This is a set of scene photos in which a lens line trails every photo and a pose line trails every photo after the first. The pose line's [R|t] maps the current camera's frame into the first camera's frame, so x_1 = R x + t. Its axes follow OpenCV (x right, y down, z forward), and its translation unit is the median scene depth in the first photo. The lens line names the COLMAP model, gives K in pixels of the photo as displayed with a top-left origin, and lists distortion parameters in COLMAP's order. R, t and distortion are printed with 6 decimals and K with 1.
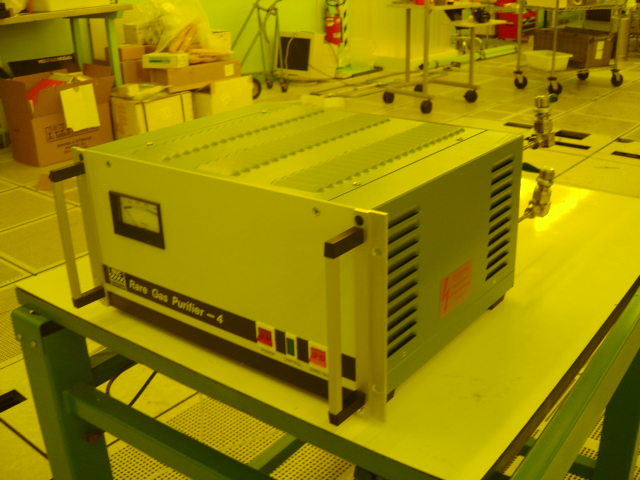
lens RADIAL K [[722.1, 0, 320.0], [0, 722.1, 240.0], [0, 0, 1]] dist [-0.154622, 0.010970]
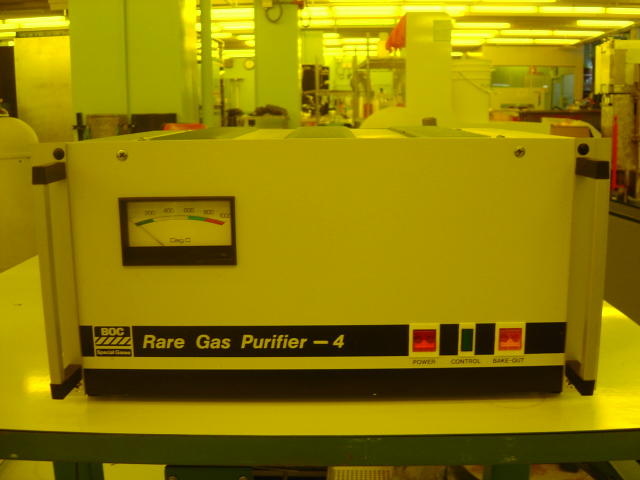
lens RADIAL K [[722.1, 0, 320.0], [0, 722.1, 240.0], [0, 0, 1]] dist [-0.154622, 0.010970]
pose [[0.789922, -0.081030, 0.607830, -0.567773], [0.210733, 0.966731, -0.144988, 0.106879], [-0.575860, 0.242620, 0.780718, 0.391137]]
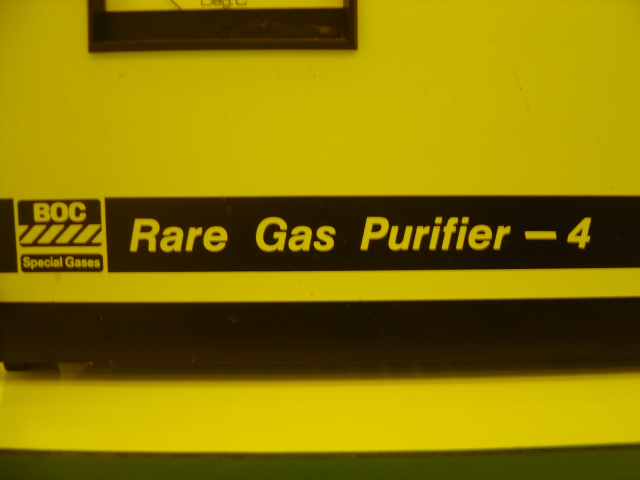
lens RADIAL K [[722.1, 0, 320.0], [0, 722.1, 240.0], [0, 0, 1]] dist [-0.154622, 0.010970]
pose [[0.771246, -0.065251, 0.633184, -0.415203], [0.213161, 0.963774, -0.160320, 0.132591], [-0.599785, 0.258616, 0.757216, 0.790196]]
